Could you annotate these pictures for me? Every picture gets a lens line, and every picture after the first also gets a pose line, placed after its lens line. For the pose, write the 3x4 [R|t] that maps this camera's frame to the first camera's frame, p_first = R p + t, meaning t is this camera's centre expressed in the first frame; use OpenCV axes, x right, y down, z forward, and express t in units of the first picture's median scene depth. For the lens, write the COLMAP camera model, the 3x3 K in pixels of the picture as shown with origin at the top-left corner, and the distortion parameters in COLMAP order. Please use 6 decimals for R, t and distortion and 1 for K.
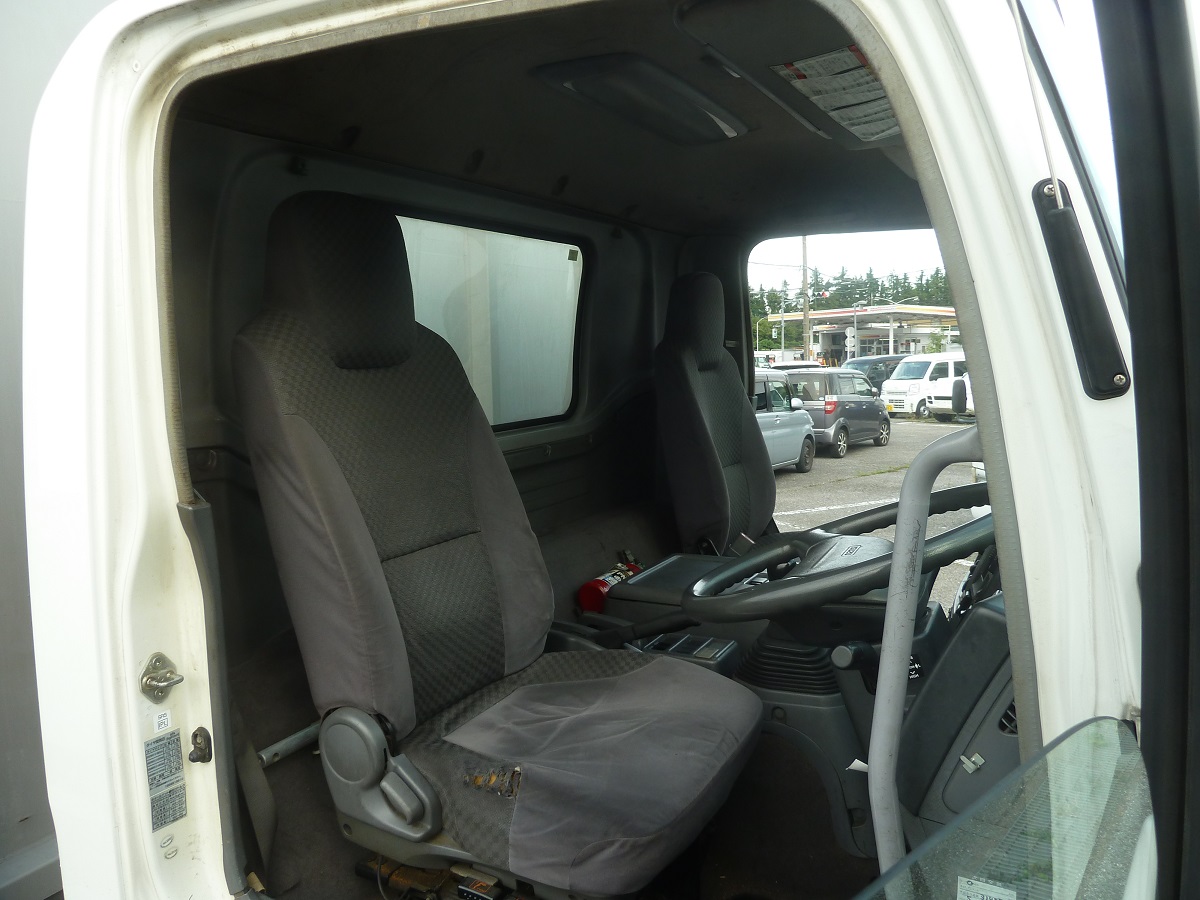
lens RADIAL K [[905.4, 0, 600.0], [0, 905.4, 450.0], [0, 0, 1]] dist [-0.032387, 0.000378]
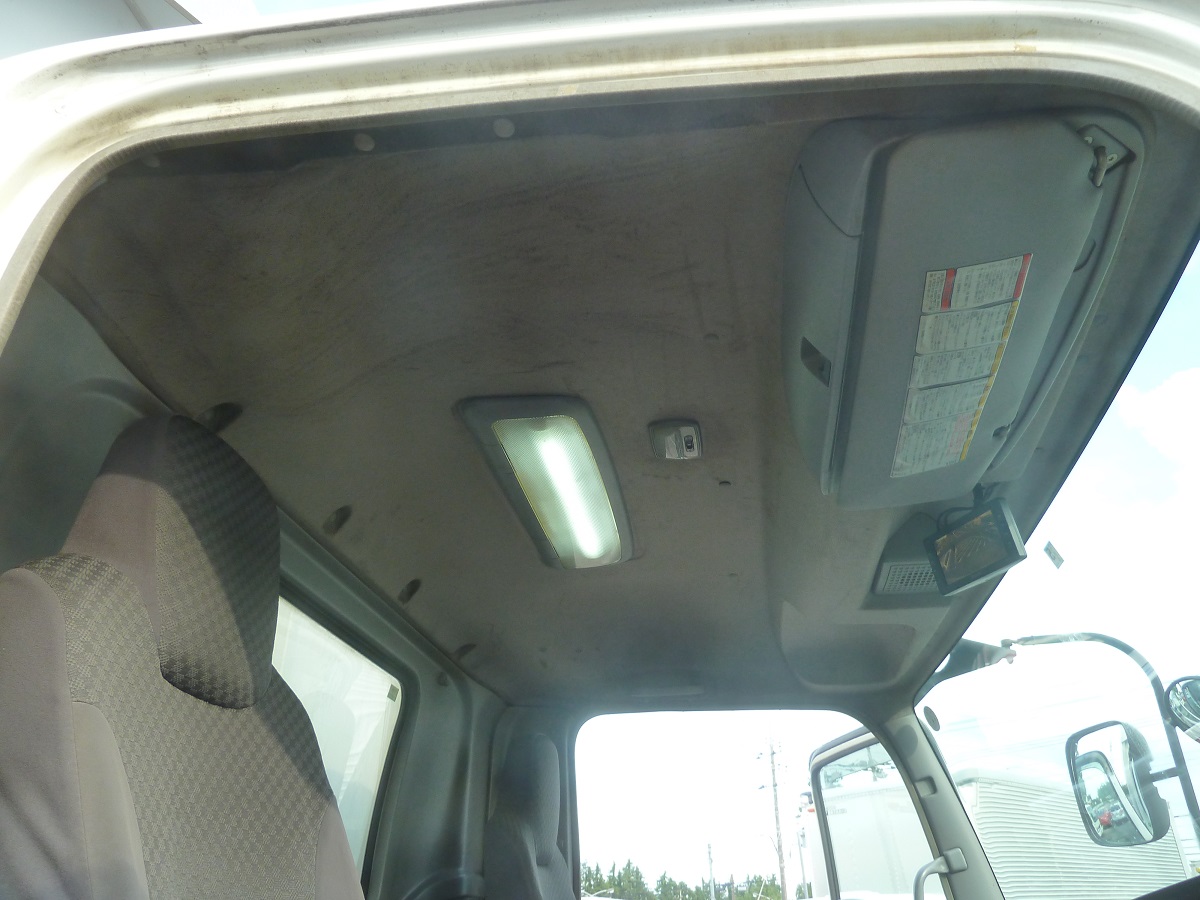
lens RADIAL K [[905.4, 0, 600.0], [0, 905.4, 450.0], [0, 0, 1]] dist [-0.032387, 0.000378]
pose [[0.940616, 0.185923, 0.284033, -0.118122], [0.016988, 0.809859, -0.586379, 0.075923], [-0.339048, 0.556382, 0.758607, 0.208458]]
